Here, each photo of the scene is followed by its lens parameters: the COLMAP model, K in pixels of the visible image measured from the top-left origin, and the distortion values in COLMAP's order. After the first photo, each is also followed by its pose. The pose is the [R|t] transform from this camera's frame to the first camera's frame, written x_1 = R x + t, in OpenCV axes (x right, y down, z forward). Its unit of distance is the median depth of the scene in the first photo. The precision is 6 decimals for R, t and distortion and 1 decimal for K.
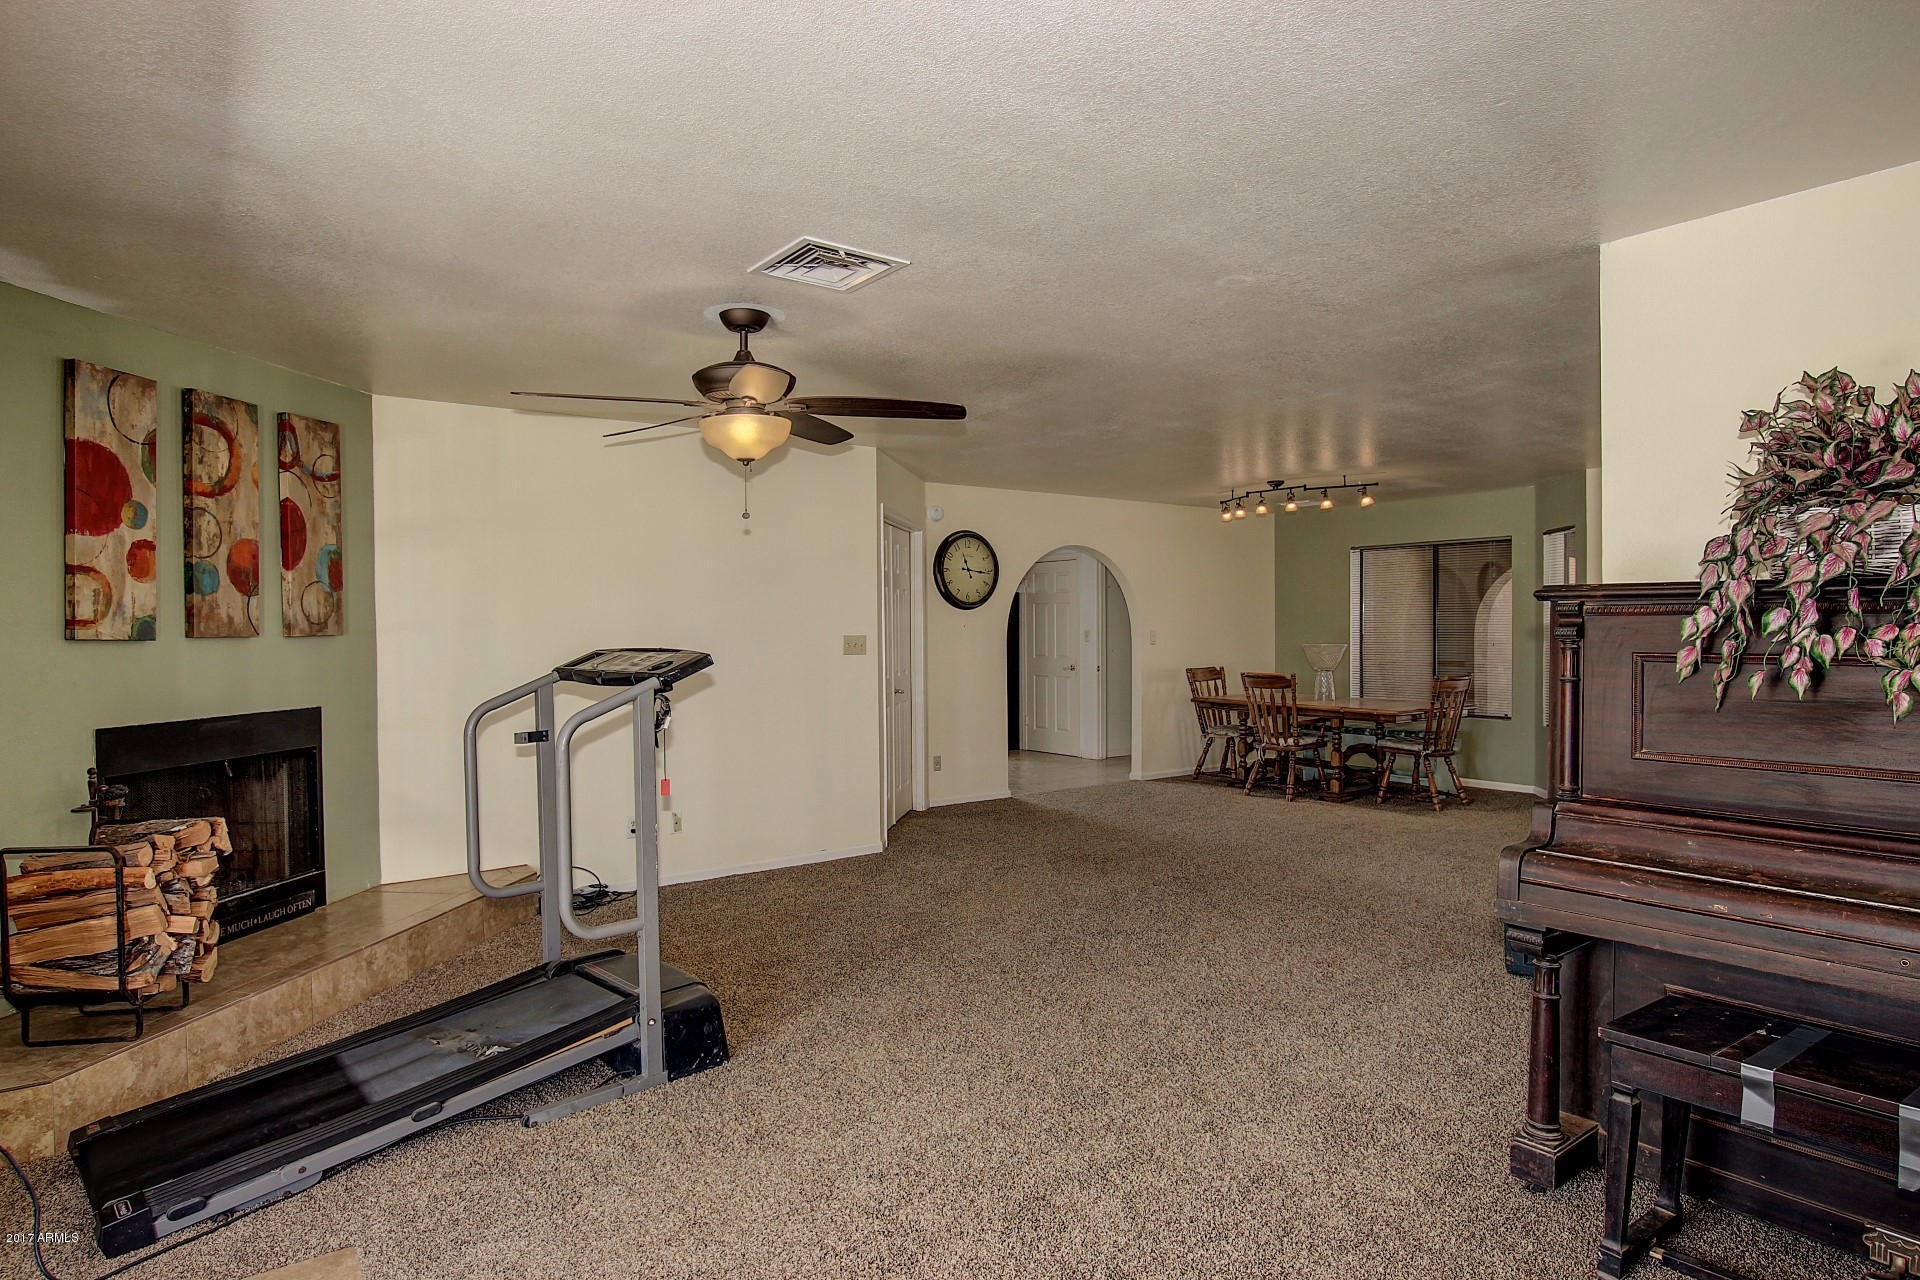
lens RADIAL K [[1091.2, 0, 967.5], [0, 1091.2, 652.0], [0, 0, 1]] dist [0.002277, 0.000485]
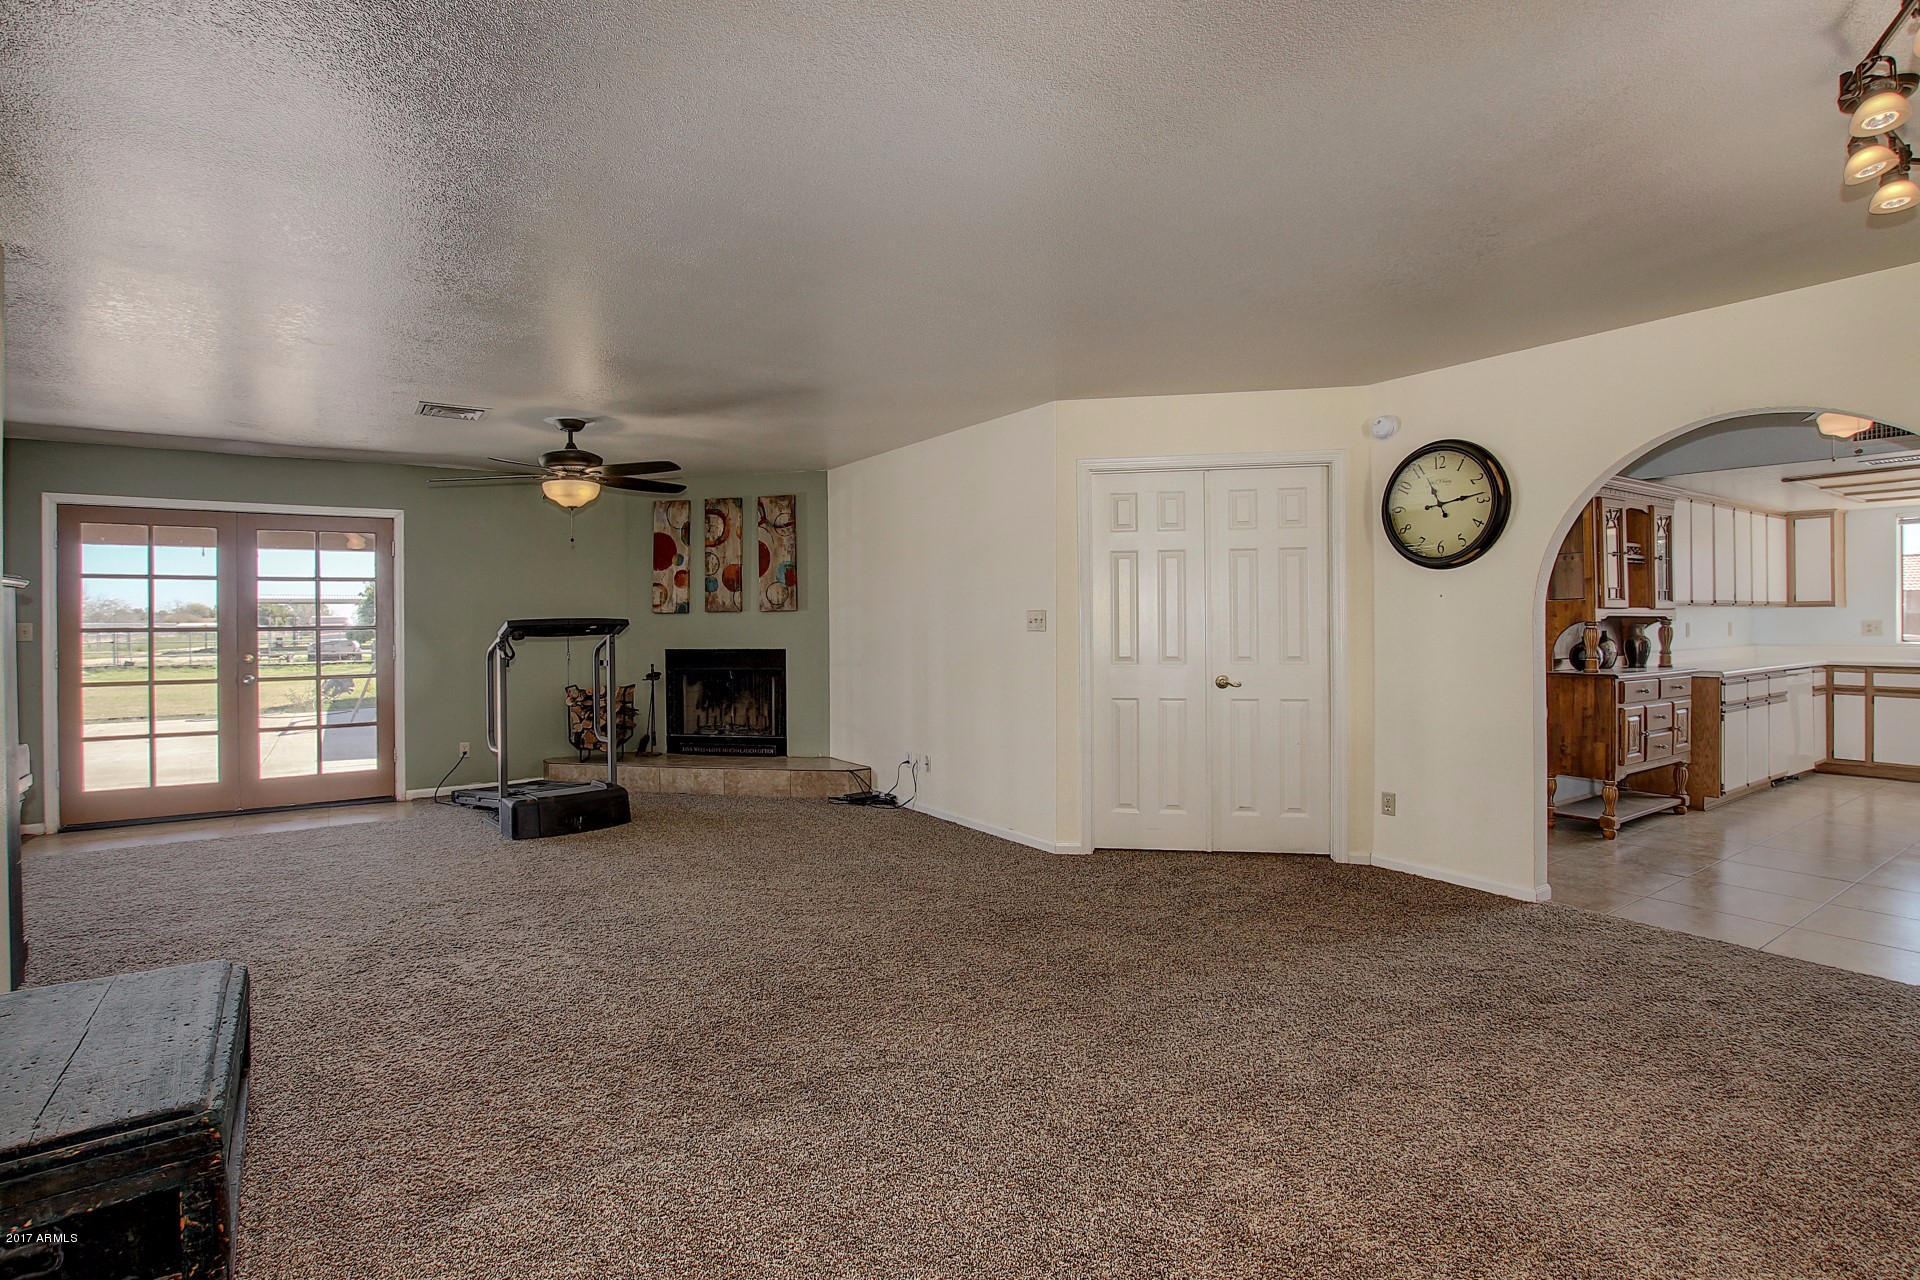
lens RADIAL K [[889.2, 0, 954.5], [0, 889.2, 648.8], [0, 0, 1]] dist [-0.038542, 0.006930]
pose [[-0.046649, 0.040304, -0.998098, 1.023690], [-0.015083, 0.999043, 0.041047, -0.018911], [0.998797, 0.016969, -0.045997, 1.529930]]
